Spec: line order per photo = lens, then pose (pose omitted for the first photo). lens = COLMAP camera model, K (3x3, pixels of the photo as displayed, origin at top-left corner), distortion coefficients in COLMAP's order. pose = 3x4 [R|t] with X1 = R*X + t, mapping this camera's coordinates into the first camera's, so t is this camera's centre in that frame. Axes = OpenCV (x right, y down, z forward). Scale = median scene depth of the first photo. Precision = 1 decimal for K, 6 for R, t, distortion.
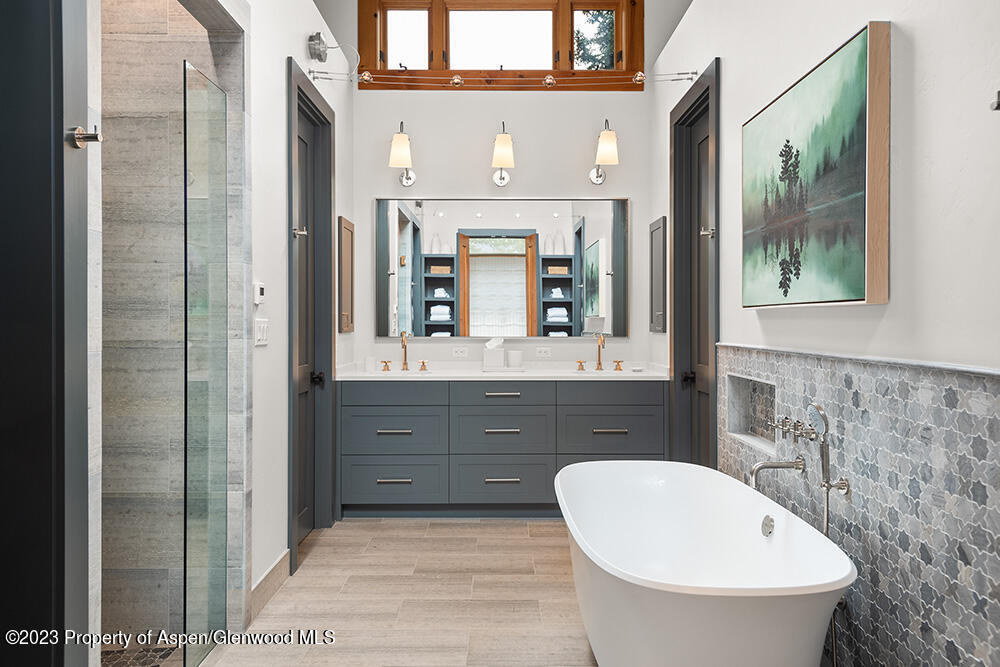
lens RADIAL K [[717.2, 0, 500.6], [0, 717.2, 316.4], [0, 0, 1]] dist [0.048579, -0.000646]
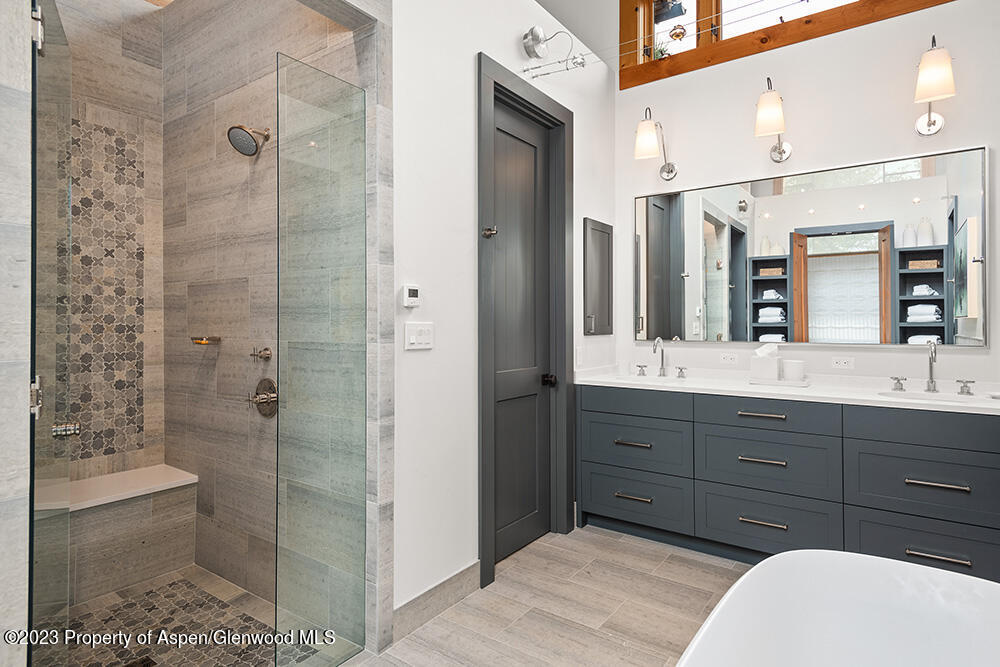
lens RADIAL K [[549.3, 0, 500.3], [0, 549.3, 316.4], [0, 0, 1]] dist [0.057213, -0.027924]
pose [[0.811435, -0.008692, -0.584378, 0.129656], [0.005388, 0.999958, -0.007392, 0.001619], [0.584418, 0.002849, 0.811448, 0.324184]]
